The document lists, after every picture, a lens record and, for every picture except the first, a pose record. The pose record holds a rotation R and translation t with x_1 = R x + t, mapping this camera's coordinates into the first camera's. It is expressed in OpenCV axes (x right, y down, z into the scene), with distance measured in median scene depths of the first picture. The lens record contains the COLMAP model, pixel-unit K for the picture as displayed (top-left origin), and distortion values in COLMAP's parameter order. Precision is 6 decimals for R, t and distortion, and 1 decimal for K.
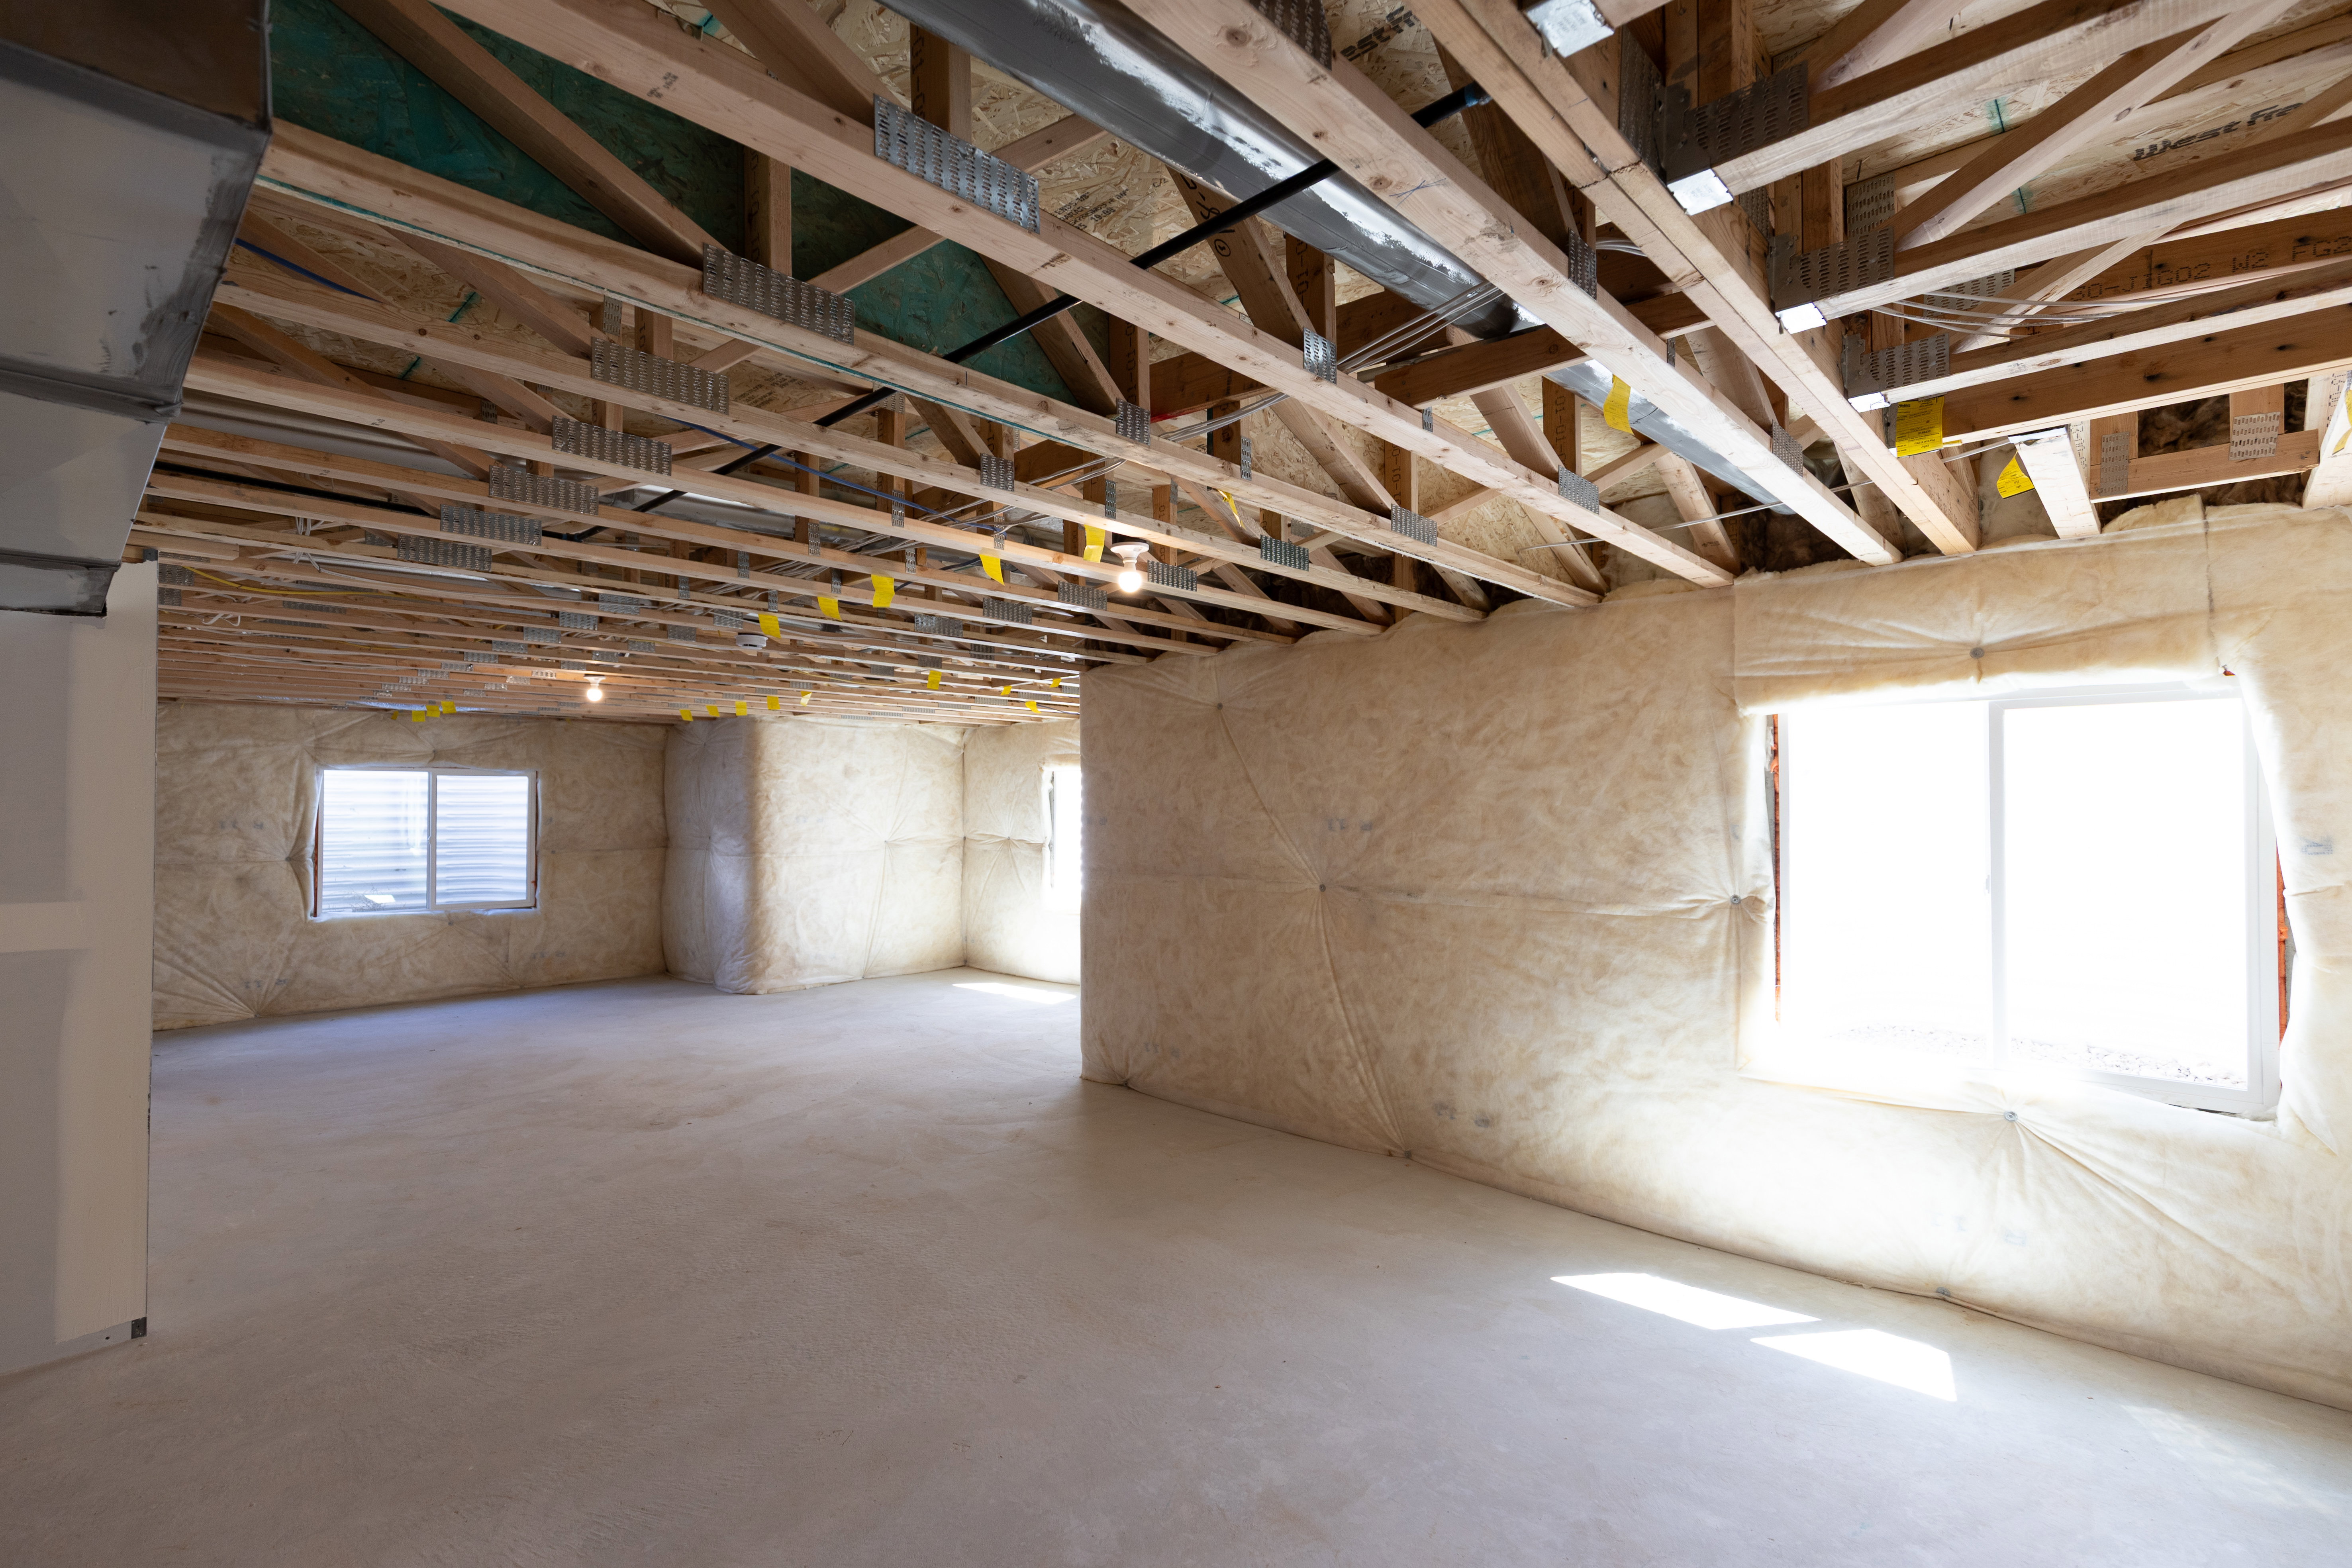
lens RADIAL K [[1087.7, 0, 1174.0], [0, 1087.7, 795.8], [0, 0, 1]] dist [-0.000367, -0.000494]
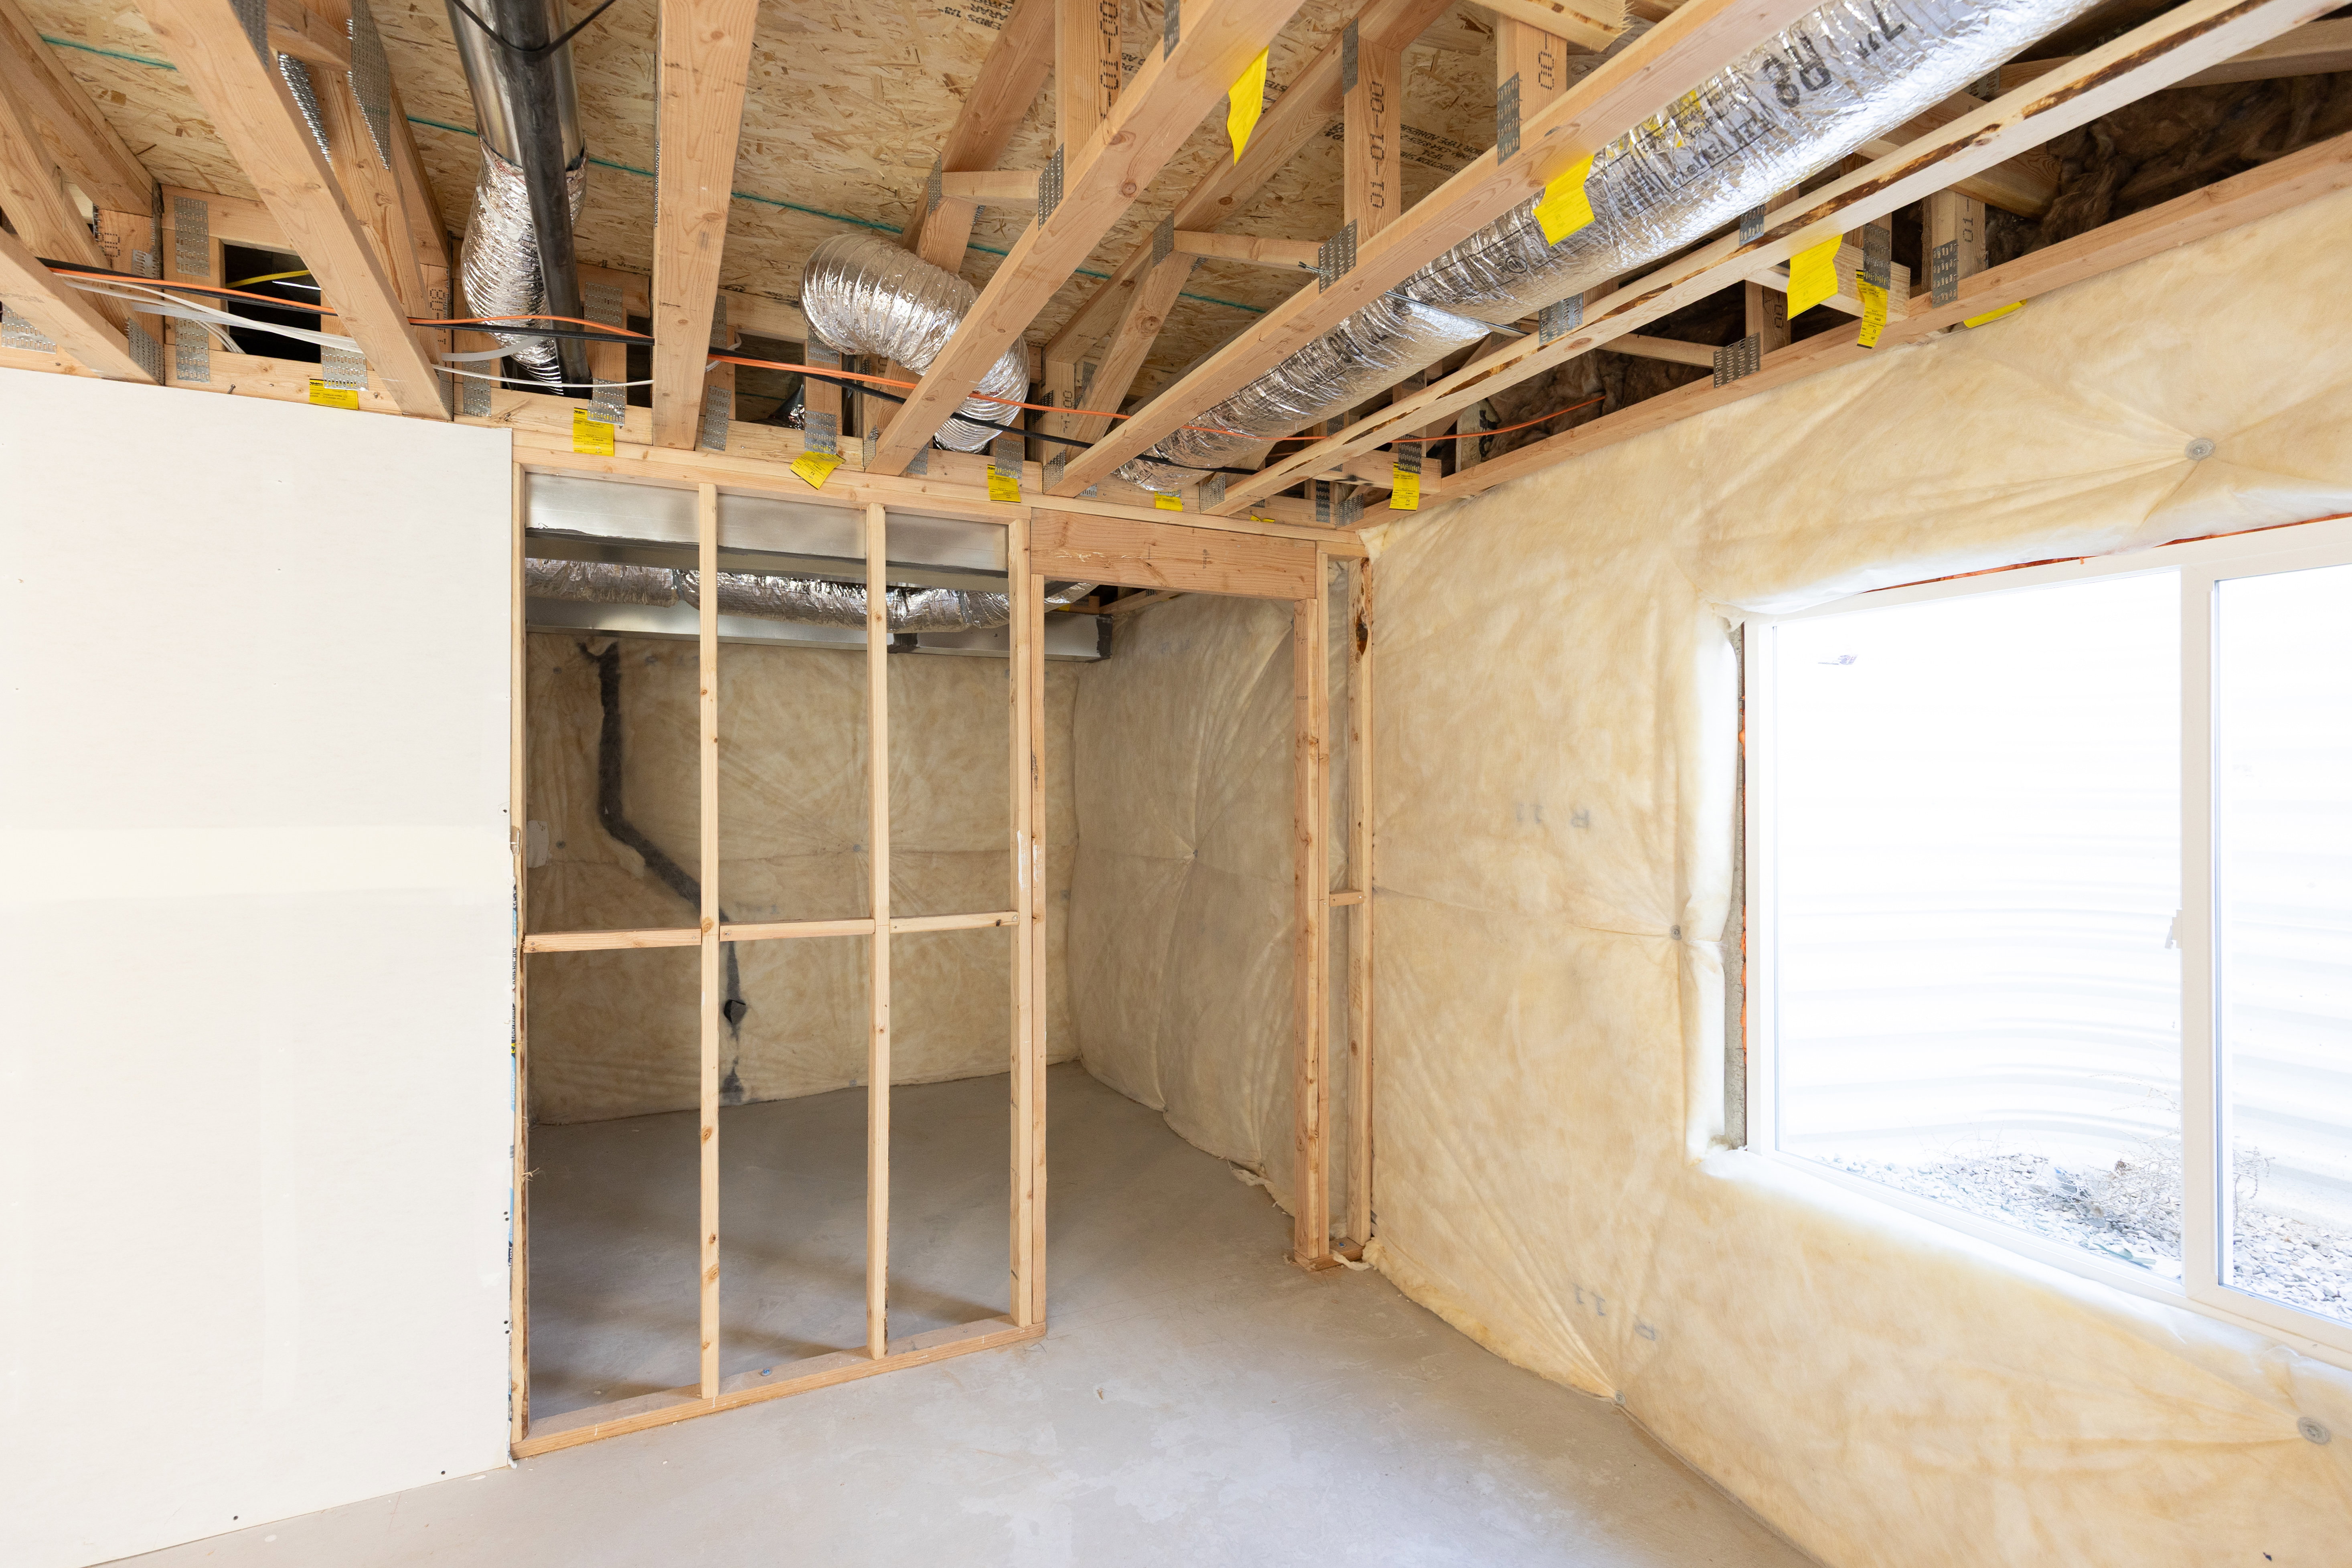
lens RADIAL K [[1087.7, 0, 1177.9], [0, 1087.7, 772.9], [0, 0, 1]] dist [-0.000367, -0.000494]
pose [[-0.352340, 0.002175, -0.935869, -0.493195], [0.016312, 0.999860, -0.003817, 0.012992], [0.935730, -0.016611, -0.352326, 0.998170]]
